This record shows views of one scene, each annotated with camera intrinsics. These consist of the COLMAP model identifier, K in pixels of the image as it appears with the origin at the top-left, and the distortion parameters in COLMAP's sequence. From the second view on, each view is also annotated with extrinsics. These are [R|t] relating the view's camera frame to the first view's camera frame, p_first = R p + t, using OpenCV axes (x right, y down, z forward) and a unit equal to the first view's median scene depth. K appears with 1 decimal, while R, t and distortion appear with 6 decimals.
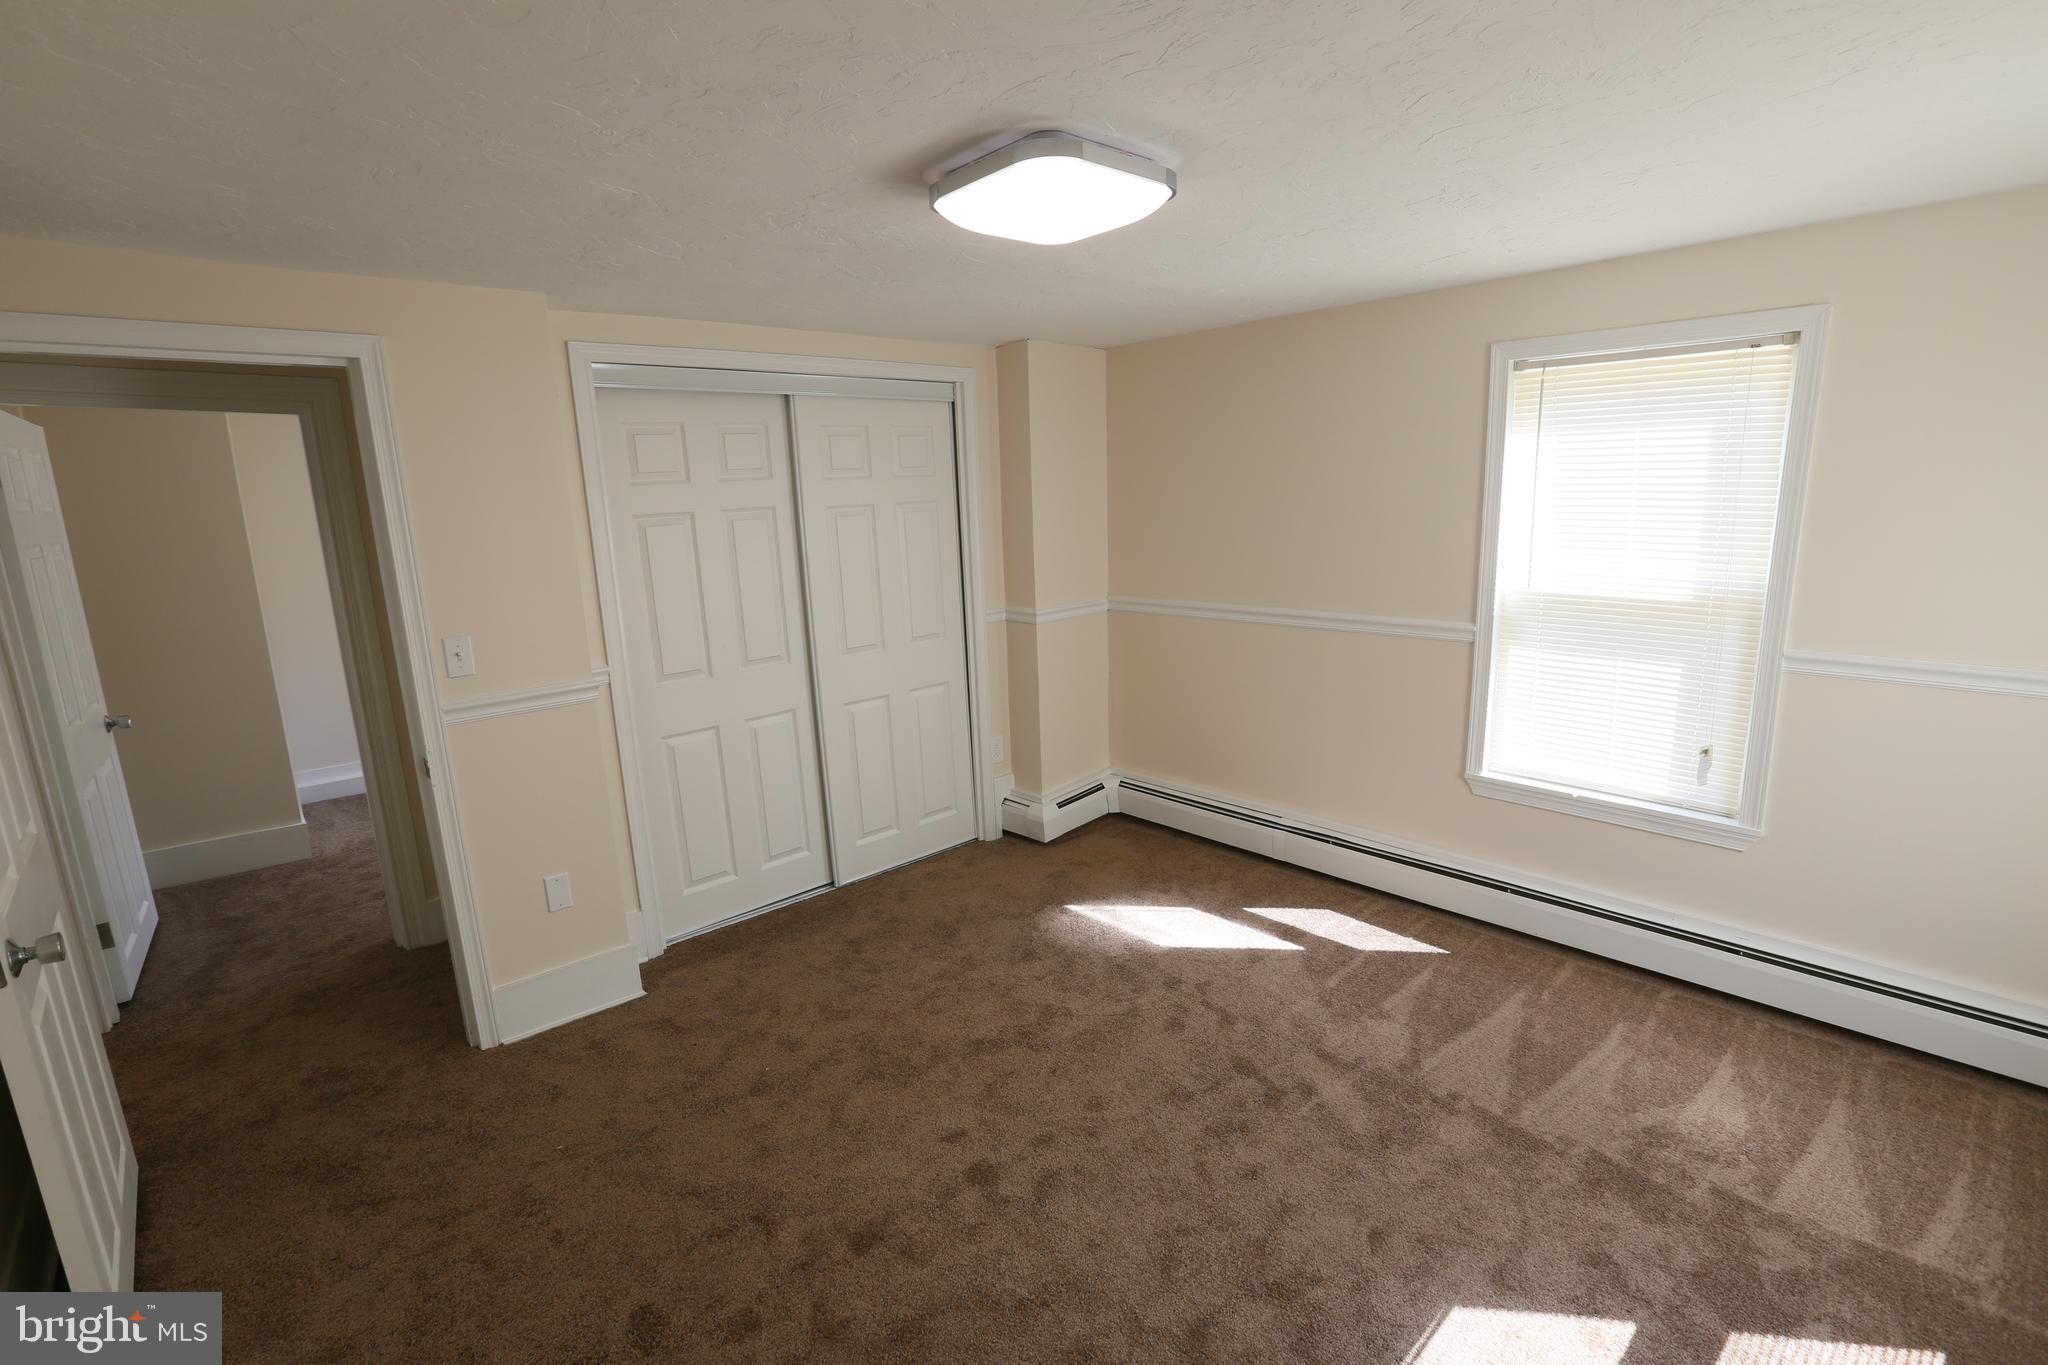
lens RADIAL K [[934.7, 0, 1026.8], [0, 934.7, 682.8], [0, 0, 1]] dist [-0.059970, 0.022983]
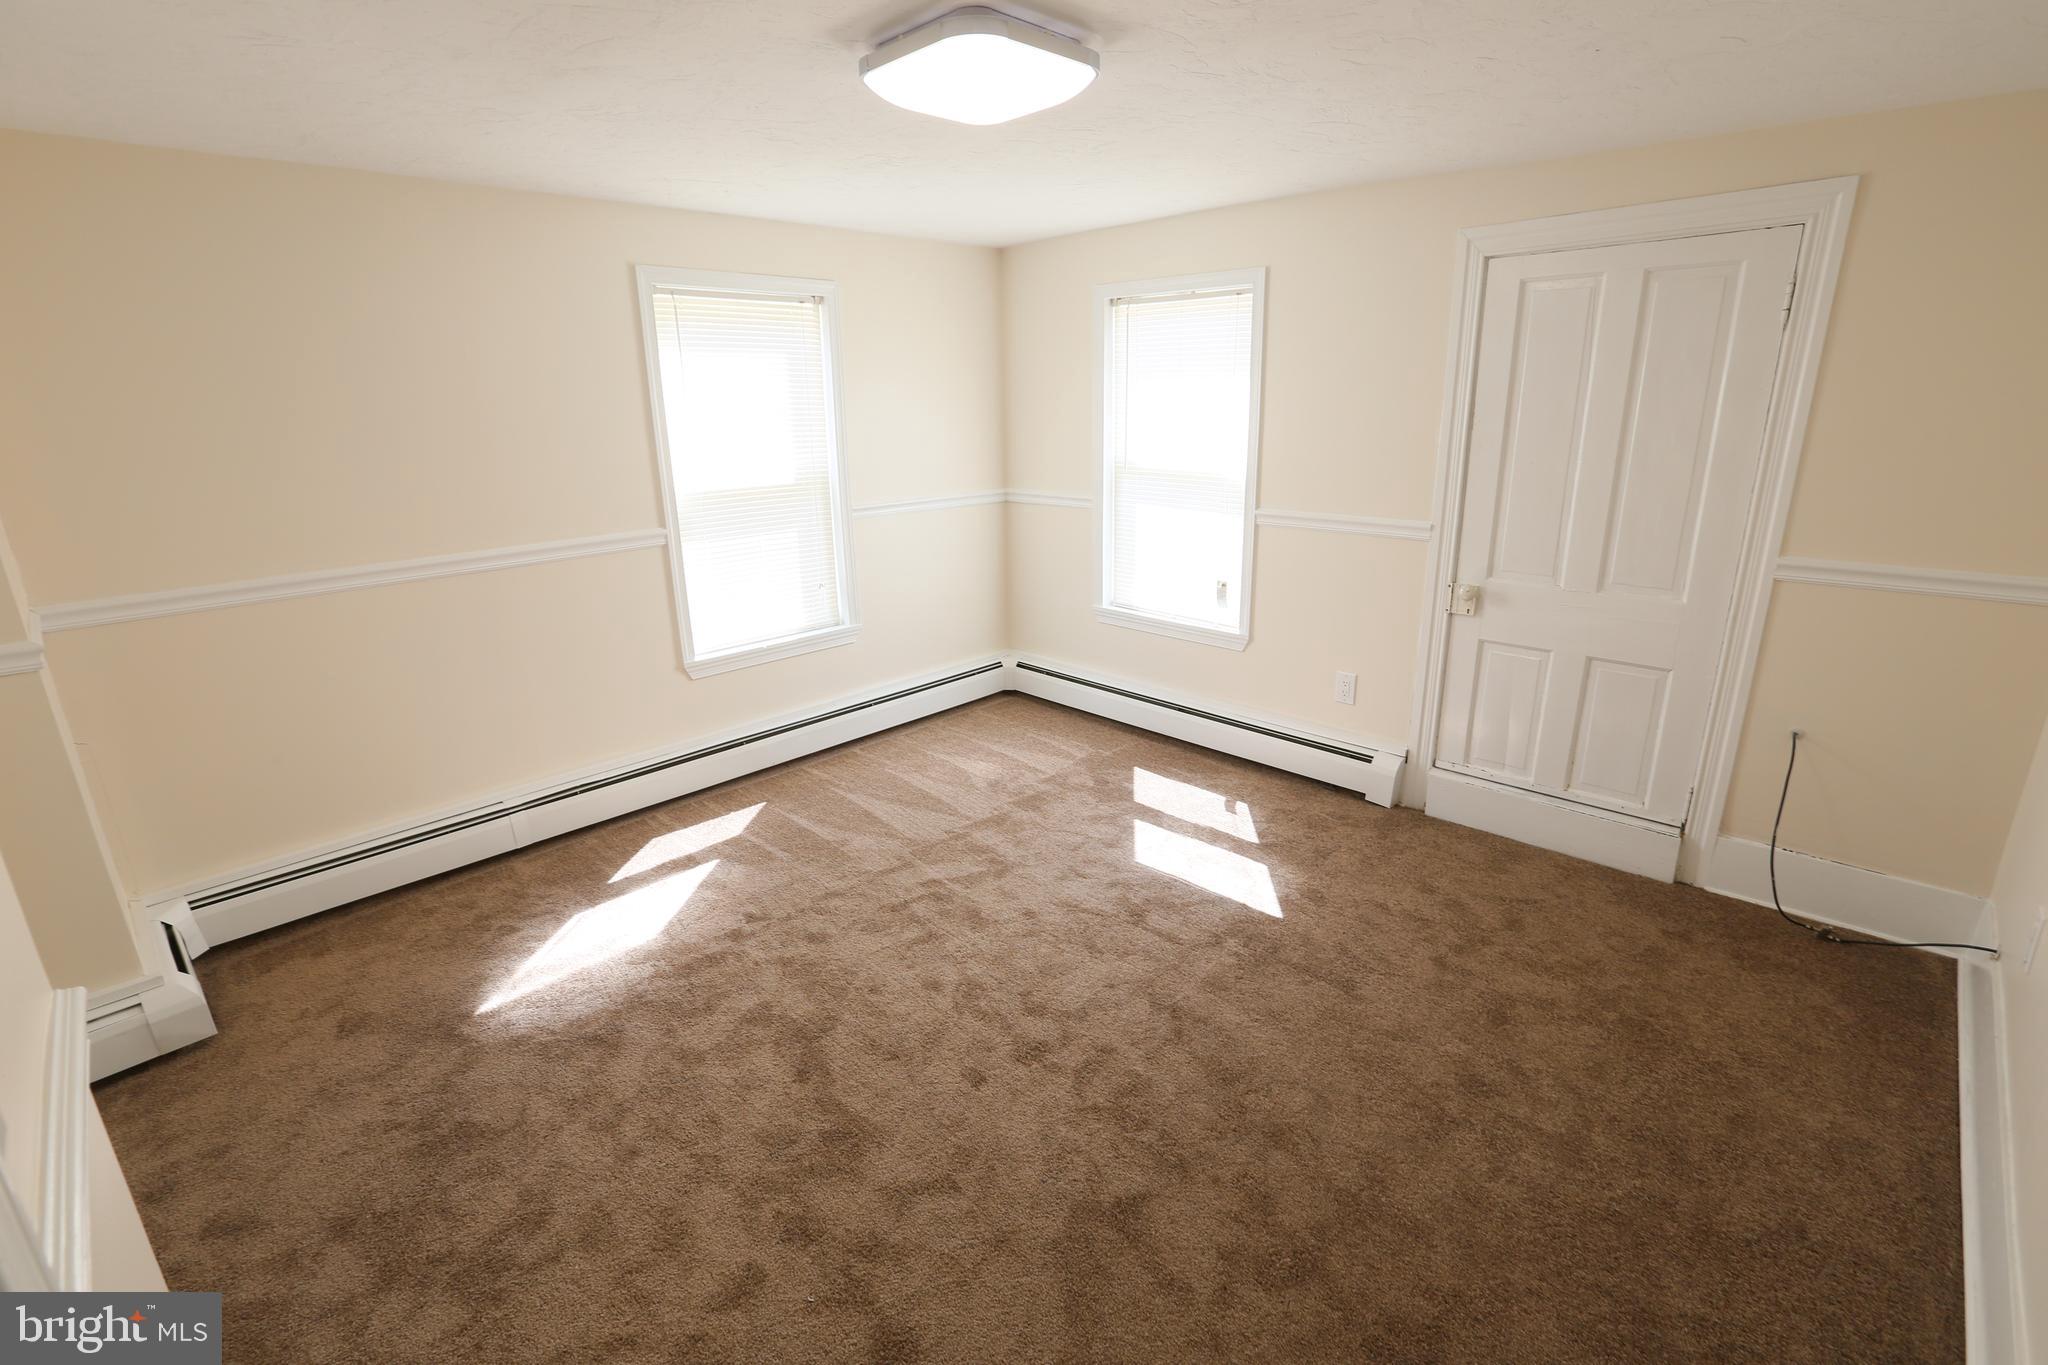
lens RADIAL K [[934.7, 0, 1026.8], [0, 934.7, 682.8], [0, 0, 1]] dist [-0.059970, 0.022983]
pose [[-0.060280, -0.257234, 0.964467, -0.699701], [0.223496, 0.938215, 0.264201, -0.092494], [-0.972839, 0.231481, 0.000935, 0.678021]]
